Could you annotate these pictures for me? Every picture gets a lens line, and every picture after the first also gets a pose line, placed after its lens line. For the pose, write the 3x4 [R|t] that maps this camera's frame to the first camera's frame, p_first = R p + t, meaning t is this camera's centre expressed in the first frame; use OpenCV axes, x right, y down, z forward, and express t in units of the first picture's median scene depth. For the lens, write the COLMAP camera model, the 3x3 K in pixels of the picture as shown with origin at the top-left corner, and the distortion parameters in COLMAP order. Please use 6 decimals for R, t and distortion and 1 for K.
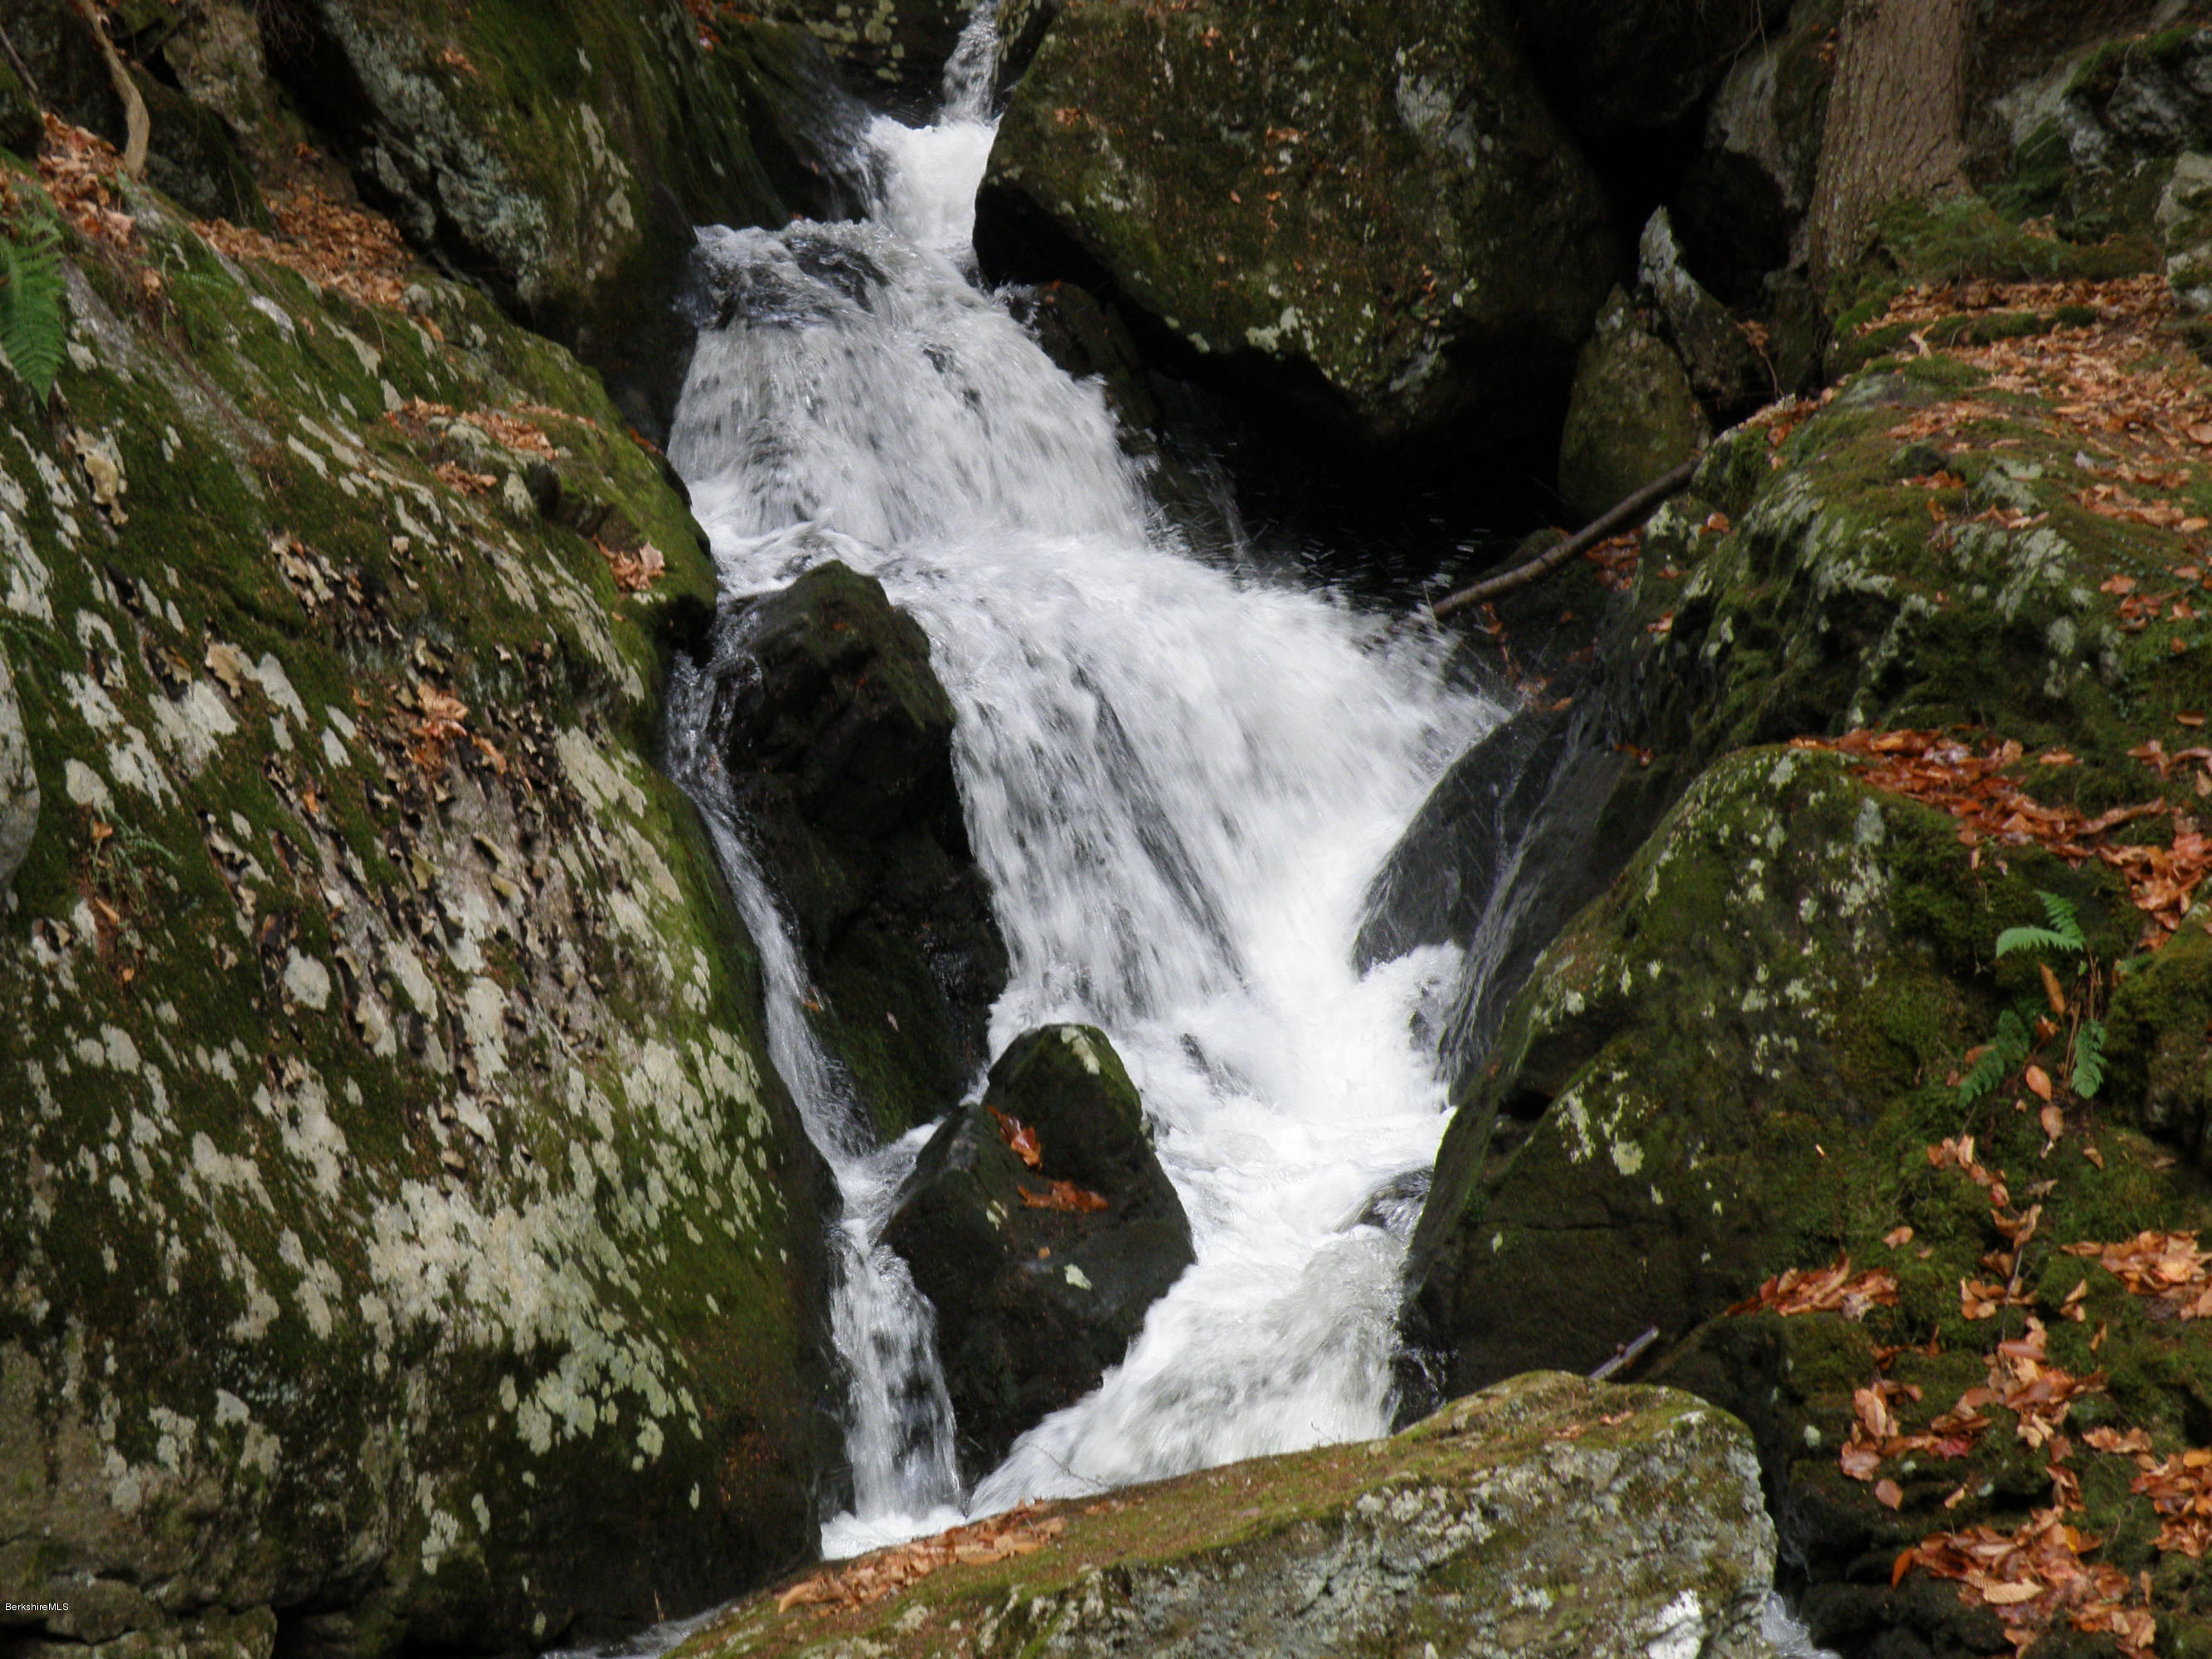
lens RADIAL K [[4951.0, 0, 1116.0], [0, 4951.0, 832.6], [0, 0, 1]] dist [0.473635, 0.000000]
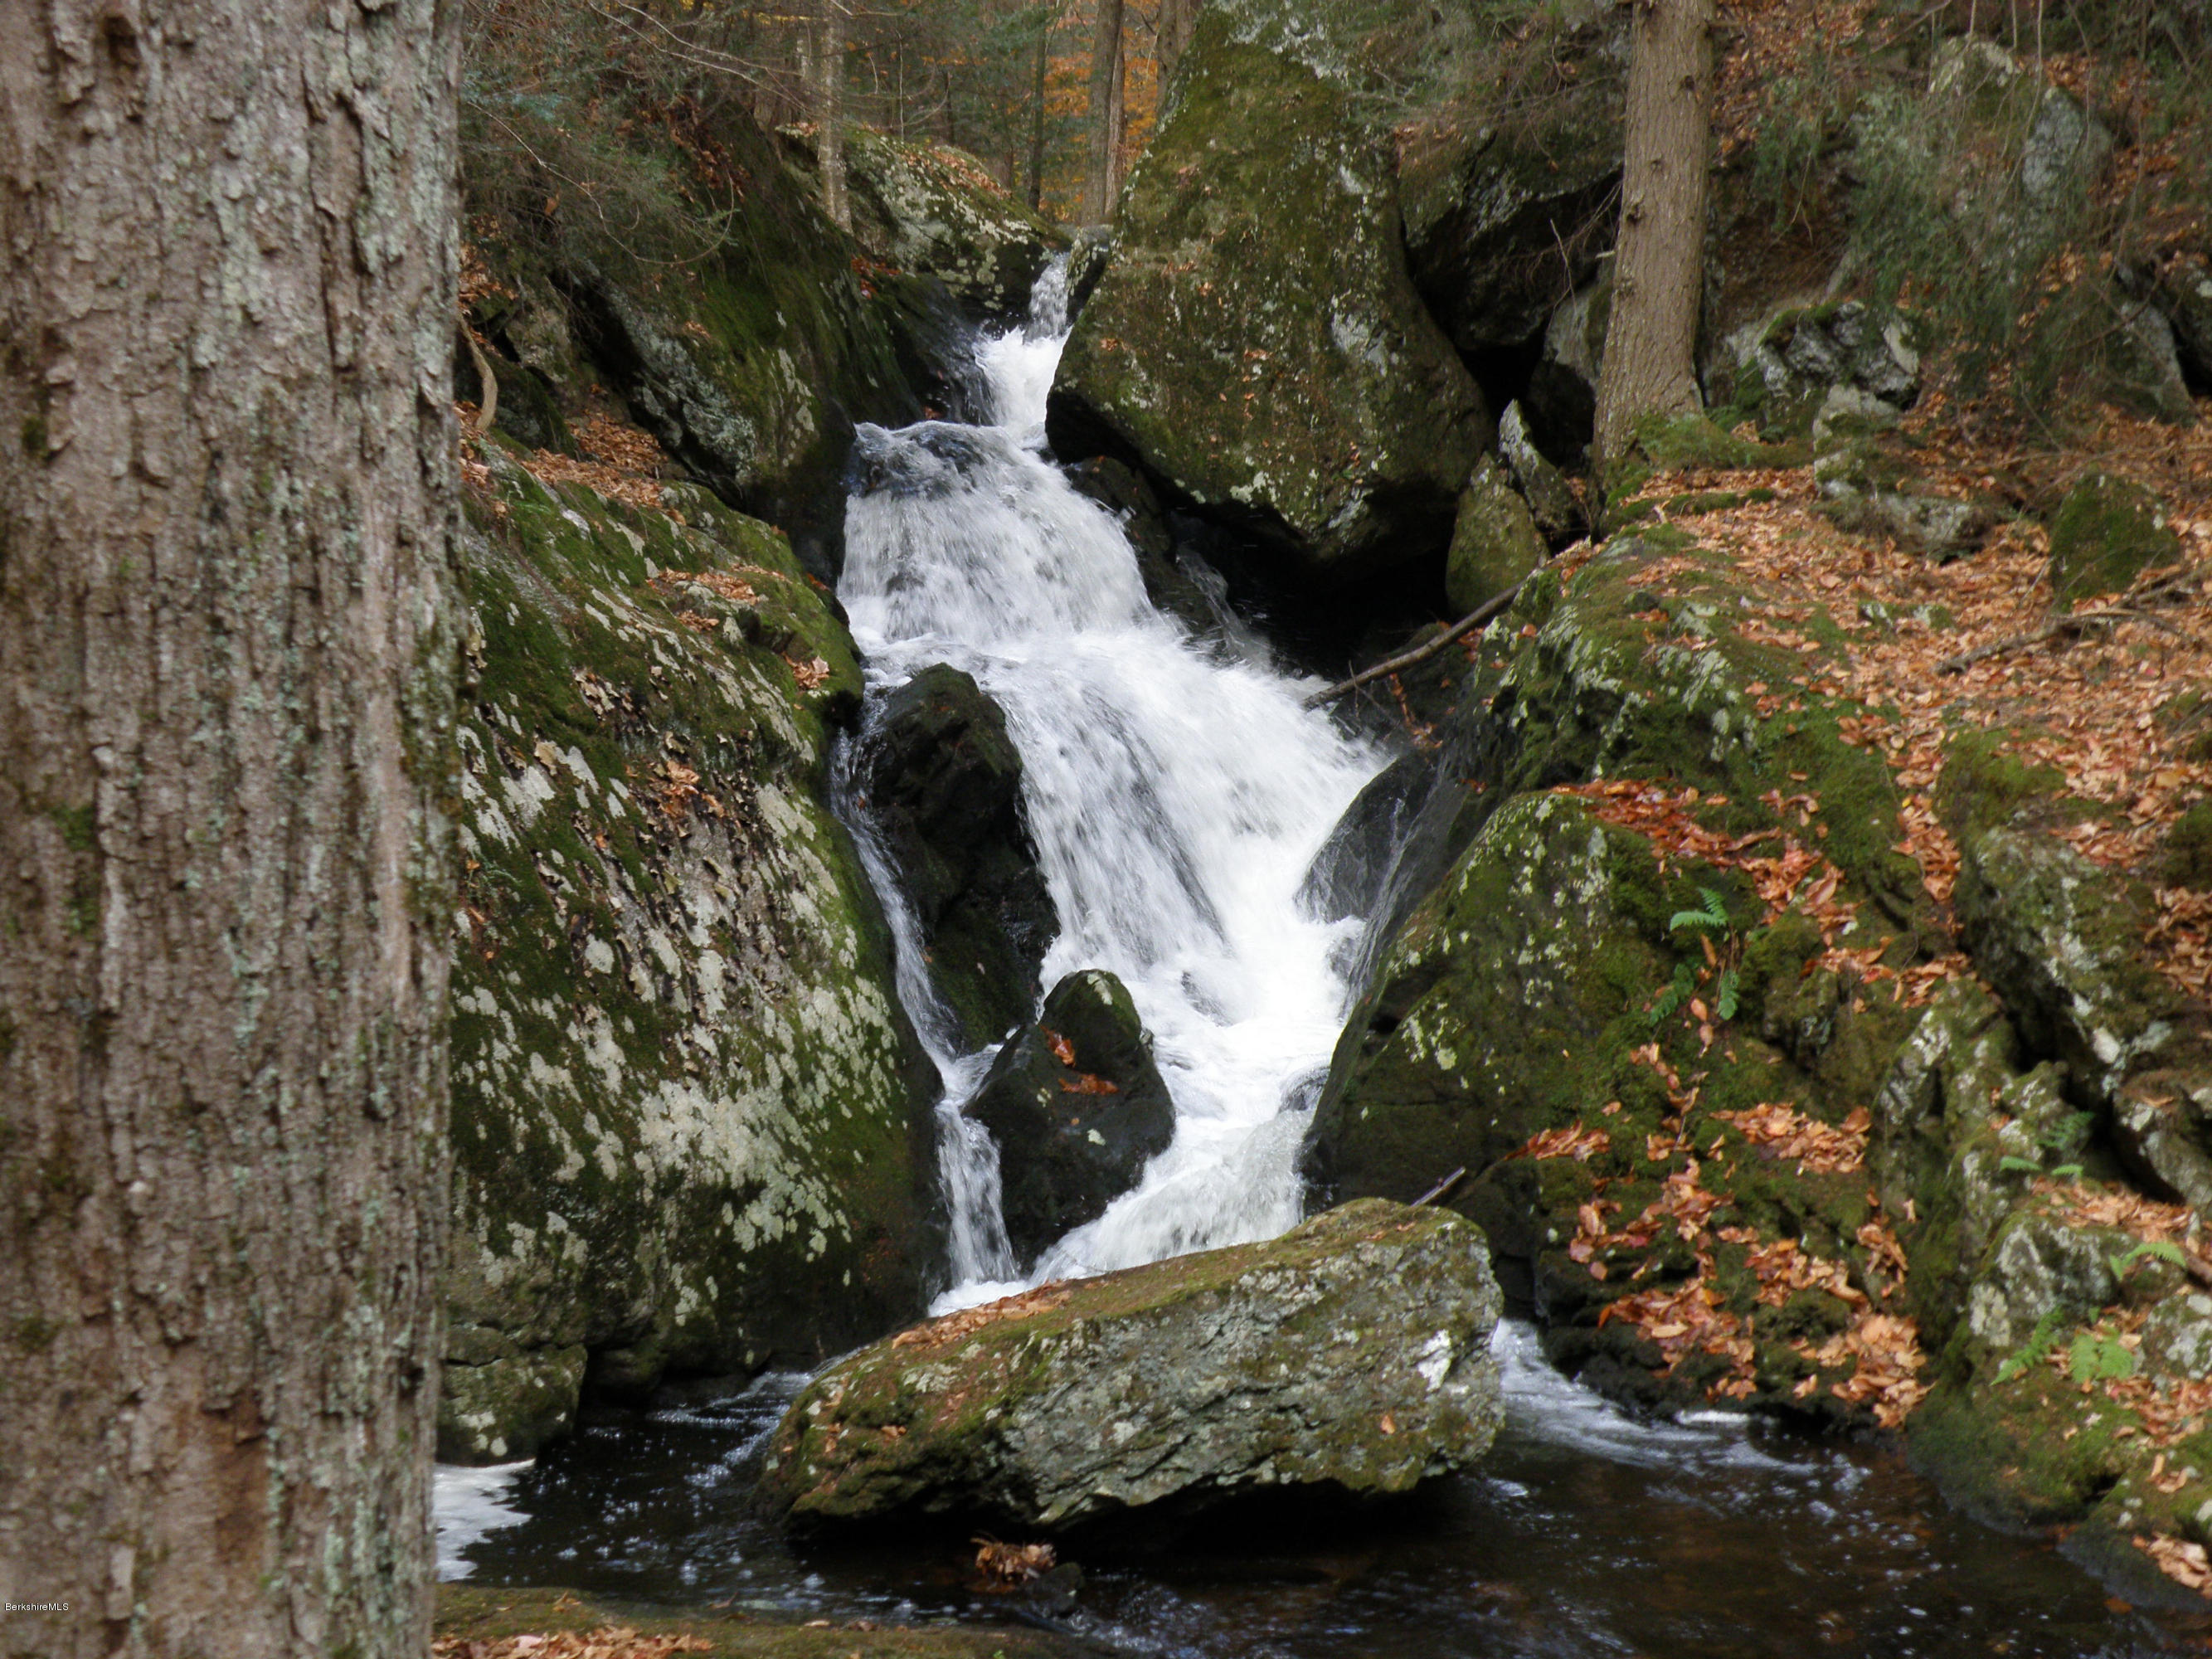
lens RADIAL K [[3576.4, 0, 1112.9], [0, 3576.4, 836.0], [0, 0, 1]] dist [0.243633, 0.000000]
pose [[0.999794, -0.007443, -0.018906, 0.020555], [0.007616, 0.999929, 0.009132, -0.015323], [0.018837, -0.009274, 0.999780, -0.120056]]
